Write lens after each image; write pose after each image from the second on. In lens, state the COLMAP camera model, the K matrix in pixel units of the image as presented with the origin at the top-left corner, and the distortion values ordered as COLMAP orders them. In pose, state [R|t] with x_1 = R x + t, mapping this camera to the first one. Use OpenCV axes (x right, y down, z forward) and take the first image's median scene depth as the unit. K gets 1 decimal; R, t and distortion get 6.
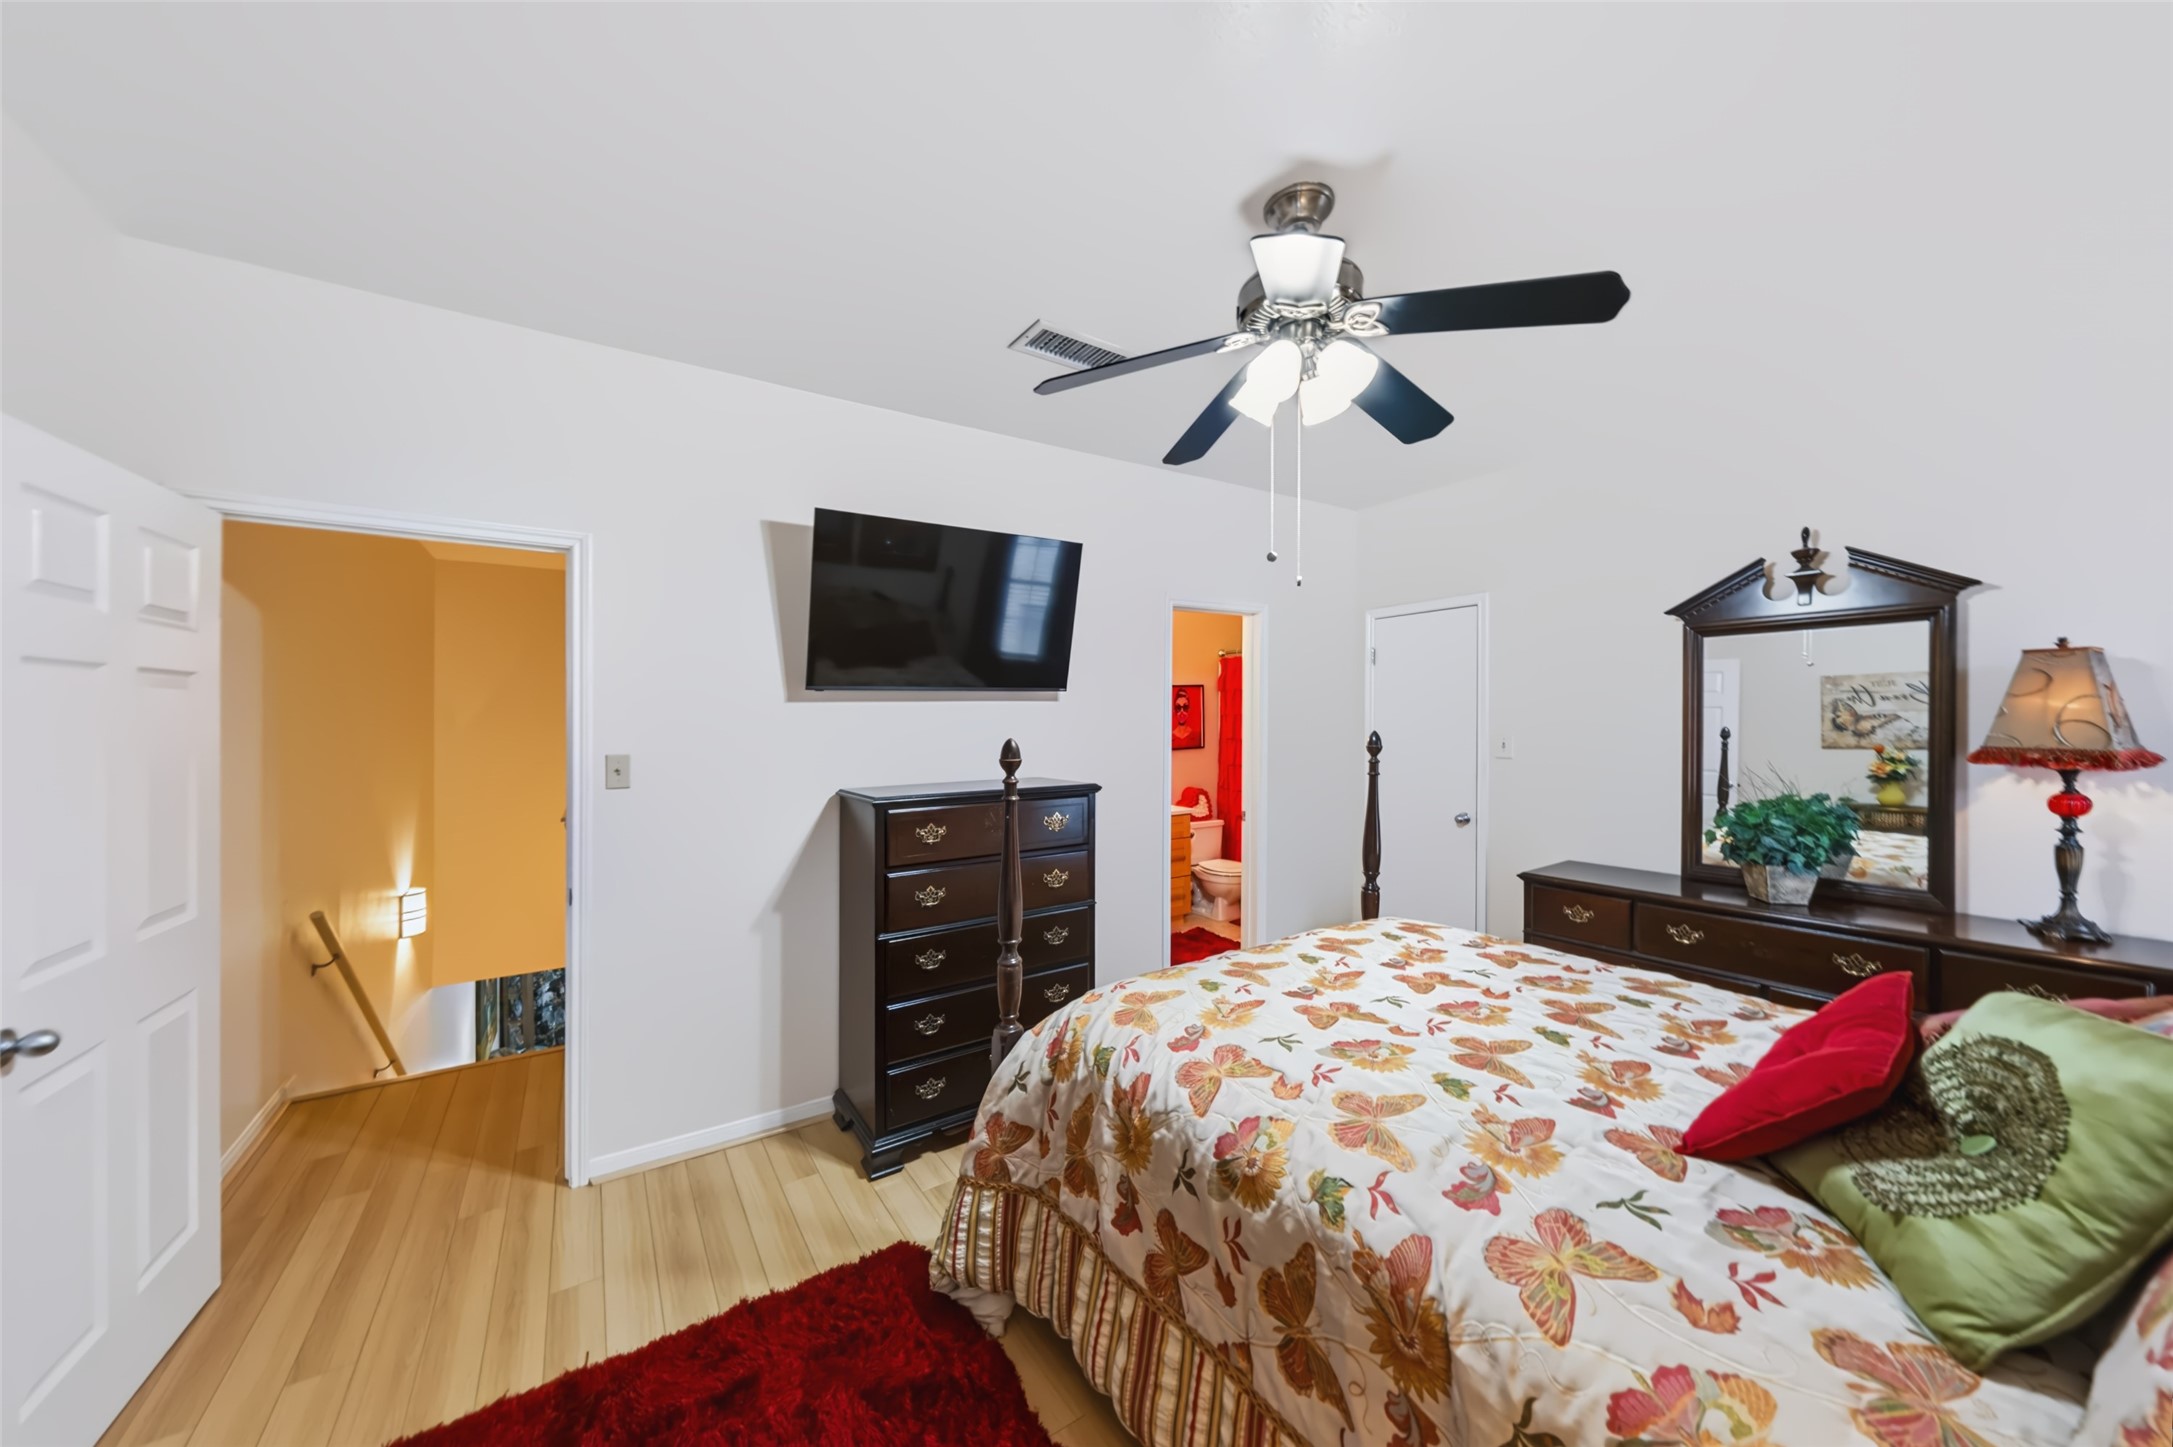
lens RADIAL K [[747.9, 0, 1072.4], [0, 747.9, 731.1], [0, 0, 1]] dist [-0.001840, -0.000123]
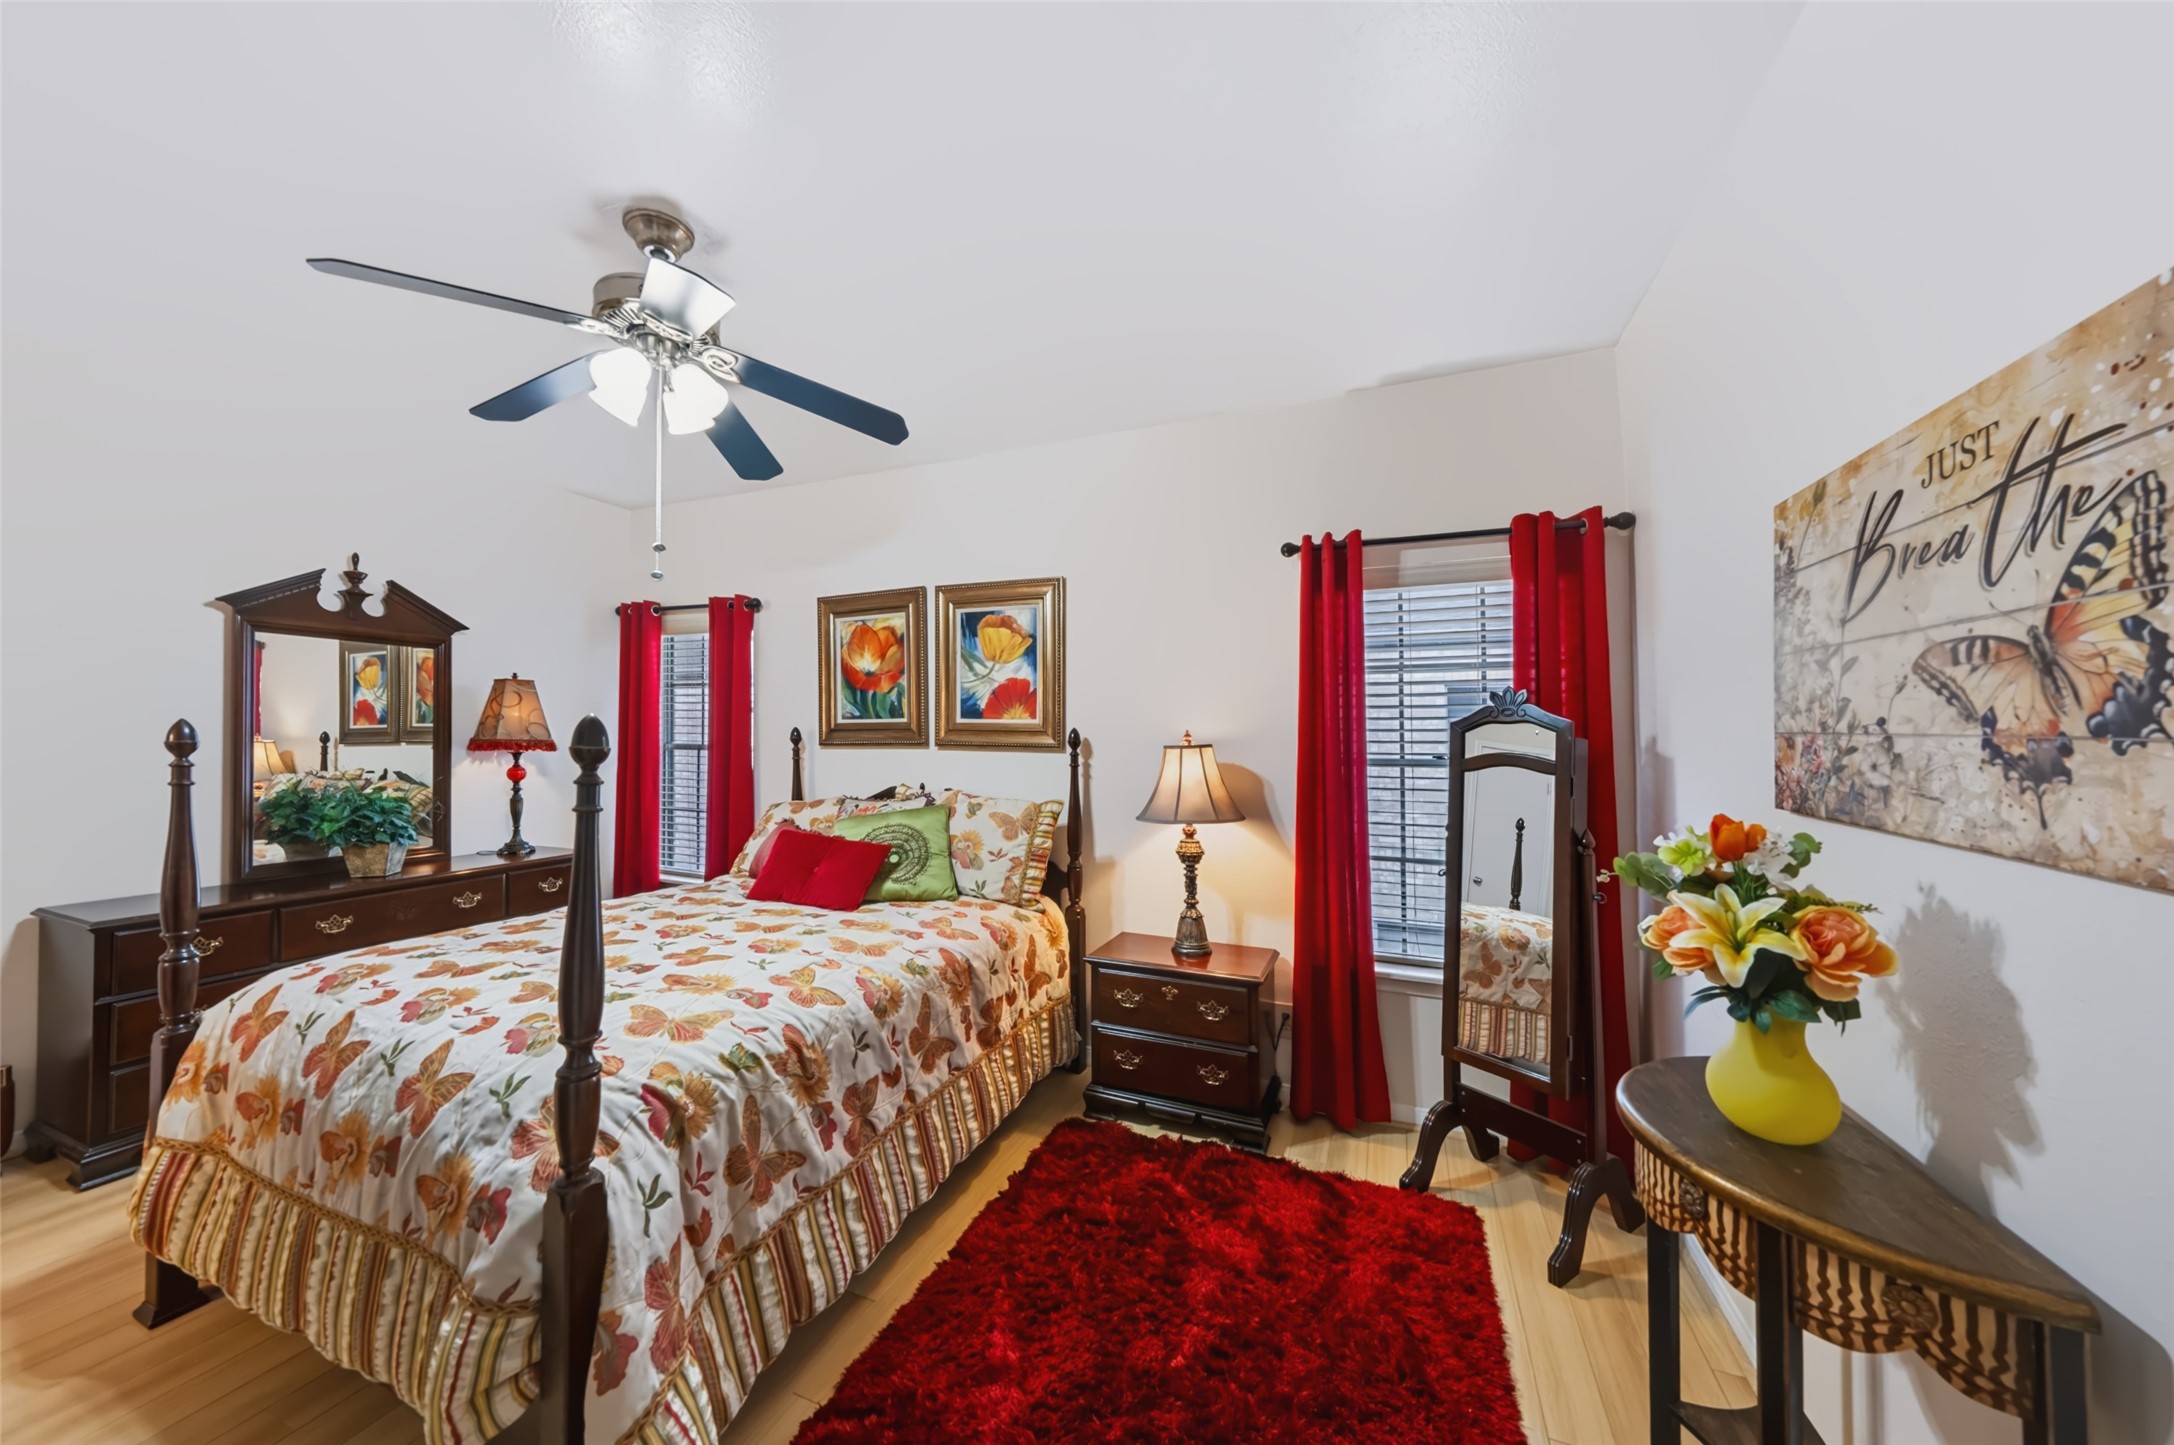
lens RADIAL K [[748.3, 0, 1076.0], [0, 748.3, 720.1], [0, 0, 1]] dist [-0.001840, -0.000123]
pose [[-0.555265, 0.022906, 0.831358, -0.747974], [0.006730, 0.999712, -0.023049, 0.026967], [-0.831646, -0.007204, -0.555259, 0.888388]]
